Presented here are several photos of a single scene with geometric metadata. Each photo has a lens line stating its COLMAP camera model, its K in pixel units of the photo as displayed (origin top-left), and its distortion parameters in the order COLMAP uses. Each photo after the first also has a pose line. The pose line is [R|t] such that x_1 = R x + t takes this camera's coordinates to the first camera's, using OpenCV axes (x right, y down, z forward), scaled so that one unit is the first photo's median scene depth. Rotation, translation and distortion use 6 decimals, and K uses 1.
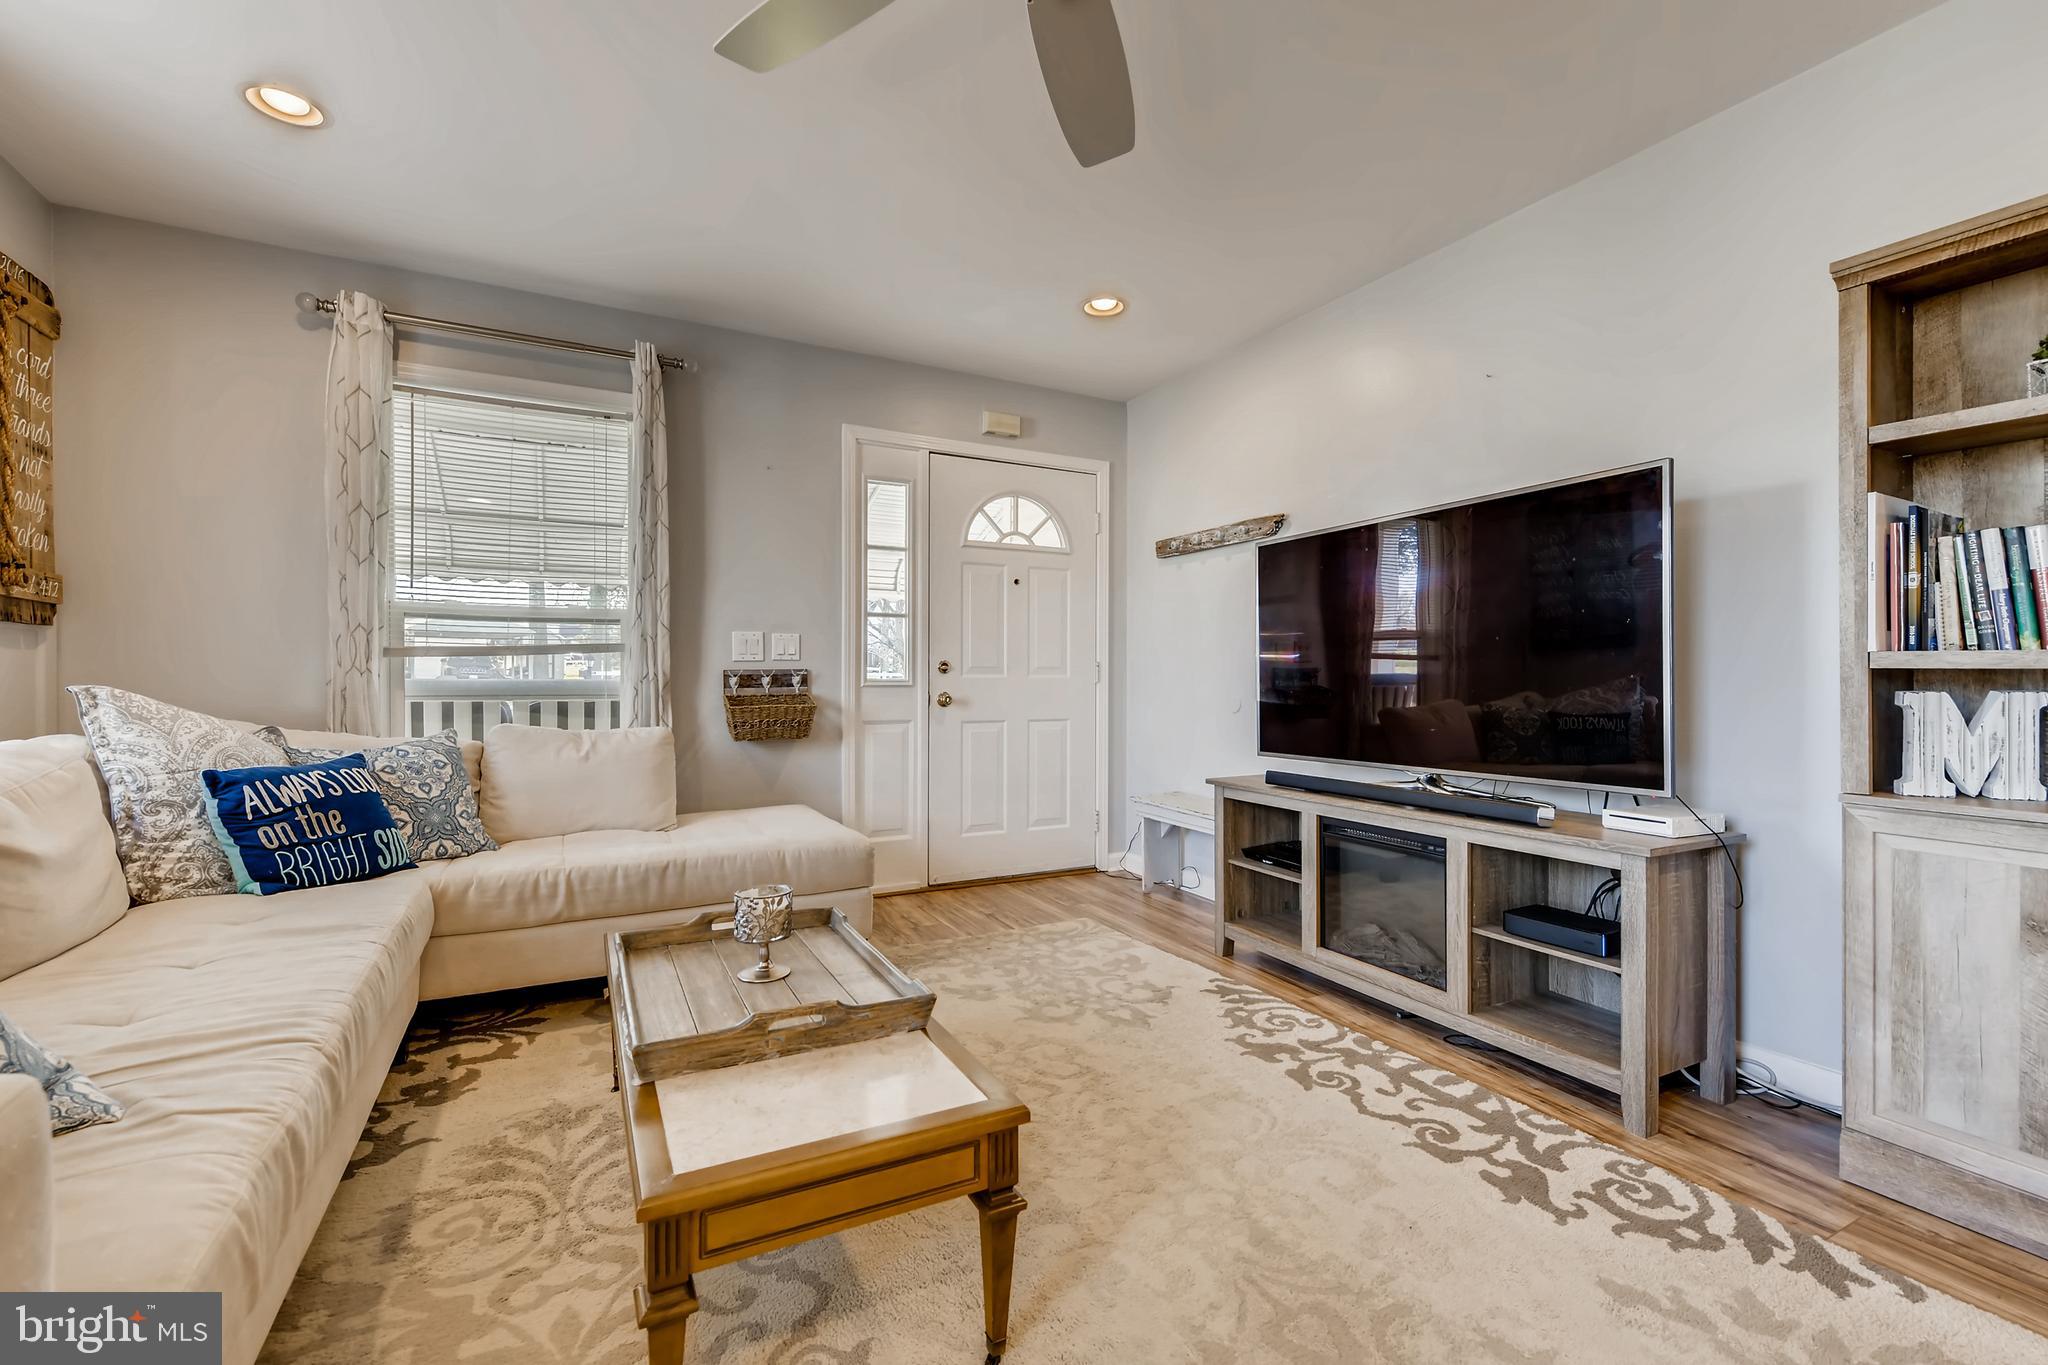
lens RADIAL K [[878.9, 0, 1022.6], [0, 878.9, 681.5], [0, 0, 1]] dist [0.016449, -0.006751]
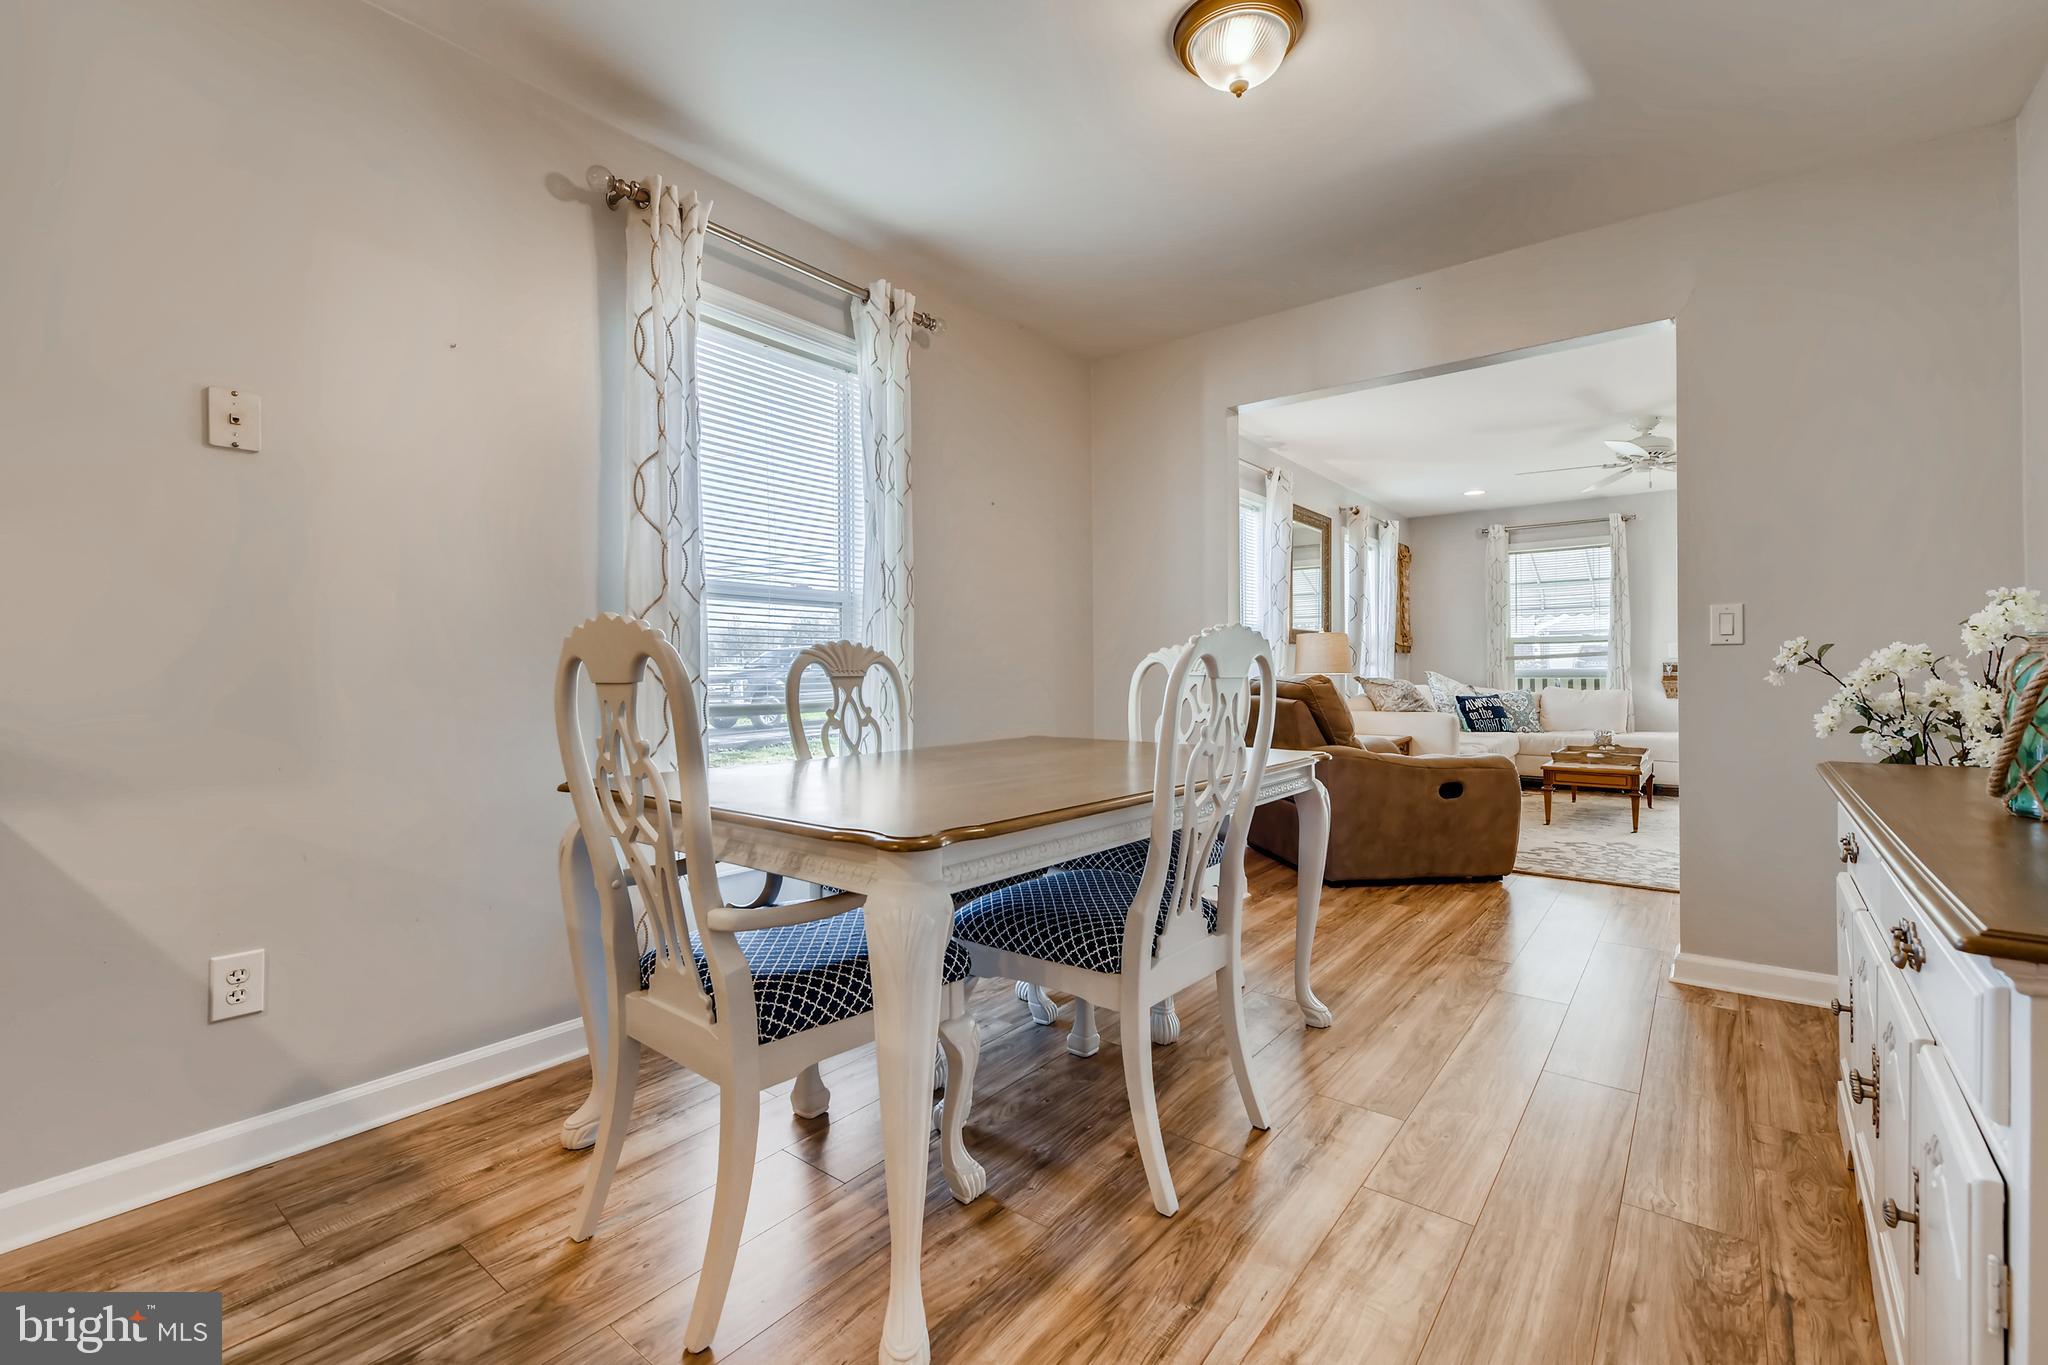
lens RADIAL K [[868.9, 0, 1029.6], [0, 868.9, 680.7], [0, 0, 1]] dist [0.015891, -0.006497]
pose [[0.413693, -0.000631, -0.910416, 1.351571], [0.008693, 0.999957, 0.003257, 0.014327], [0.910375, -0.009262, 0.413680, -1.747456]]
